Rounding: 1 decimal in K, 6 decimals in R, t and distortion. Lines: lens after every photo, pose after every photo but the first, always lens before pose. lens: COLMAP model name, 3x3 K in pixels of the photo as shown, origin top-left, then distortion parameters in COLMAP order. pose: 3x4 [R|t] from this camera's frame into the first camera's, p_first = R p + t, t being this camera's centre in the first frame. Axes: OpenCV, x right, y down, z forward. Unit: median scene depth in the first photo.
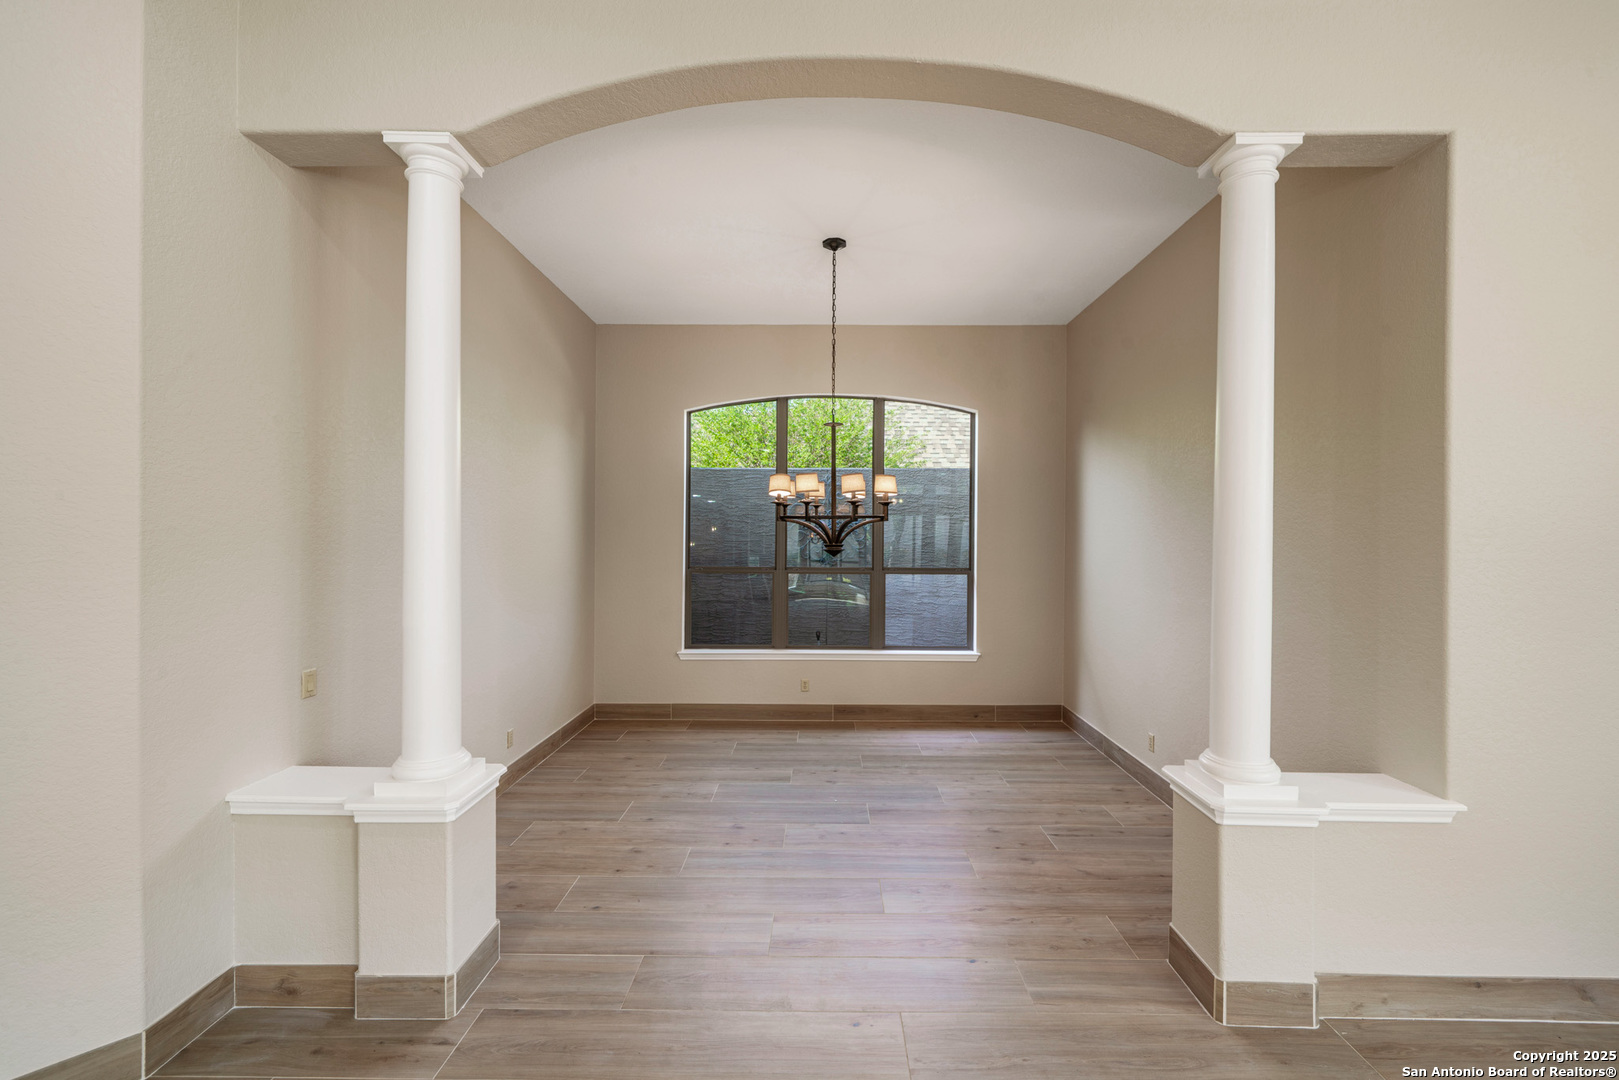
lens RADIAL K [[641.0, 0, 814.4], [0, 641.0, 543.0], [0, 0, 1]] dist [0.000889, 0.000496]
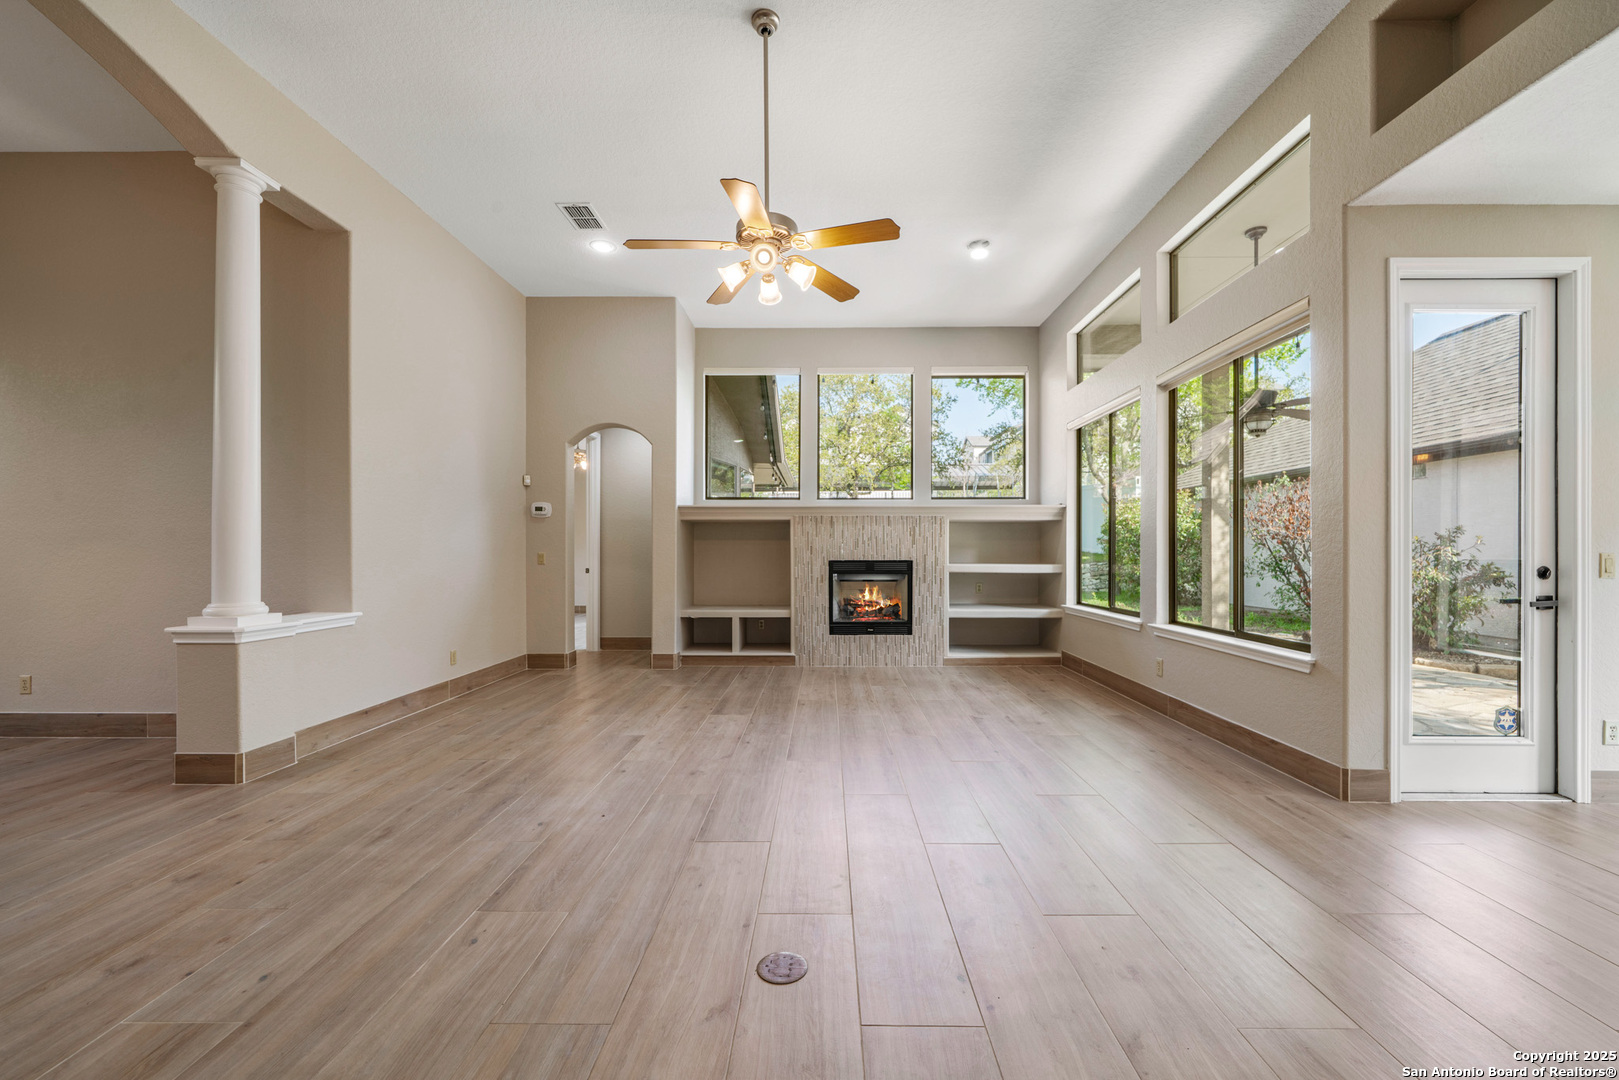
lens RADIAL K [[641.0, 0, 815.8], [0, 641.0, 545.6], [0, 0, 1]] dist [0.000889, 0.000496]
pose [[0.003144, -0.000496, 0.999995, -0.748655], [0.008222, 0.999966, 0.000470, 0.225478], [-0.999961, 0.008220, 0.003148, -0.265113]]
